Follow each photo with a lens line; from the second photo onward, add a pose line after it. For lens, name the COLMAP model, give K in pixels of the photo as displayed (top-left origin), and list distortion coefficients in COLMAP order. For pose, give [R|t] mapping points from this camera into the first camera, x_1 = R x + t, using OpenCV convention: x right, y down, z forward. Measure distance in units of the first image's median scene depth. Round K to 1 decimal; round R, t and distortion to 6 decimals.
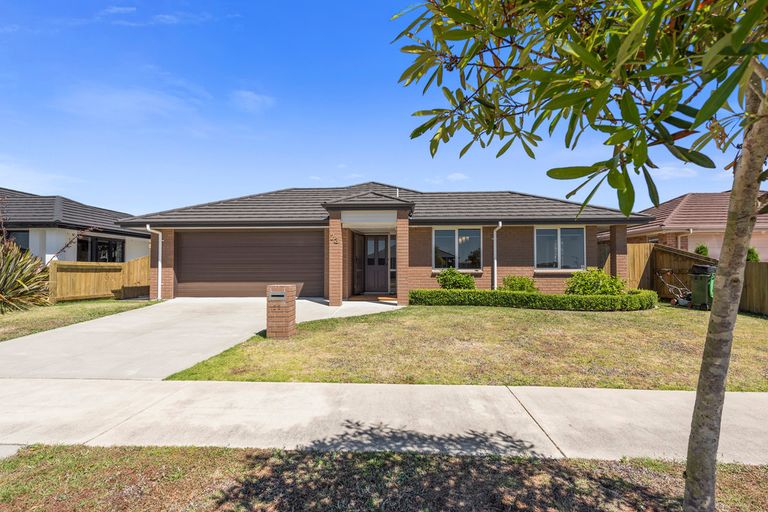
lens RADIAL K [[350.4, 0, 384.0], [0, 350.4, 256.0], [0, 0, 1]] dist [0.001112, -0.000046]
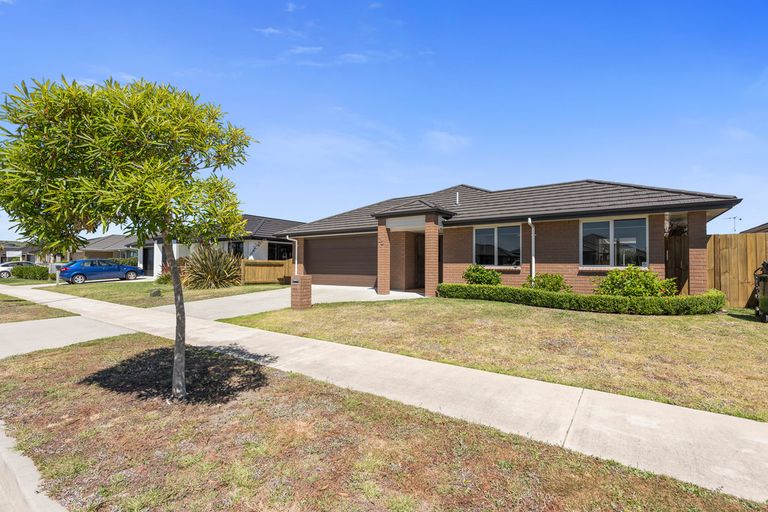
lens RADIAL K [[348.3, 0, 383.7], [0, 348.3, 263.9], [0, 0, 1]] dist [0.001330, -0.000013]
pose [[0.843609, 0.002567, -0.536951, 0.496634], [0.014077, 0.999539, 0.026896, -0.001110], [0.536773, -0.030249, 0.843184, -0.051026]]
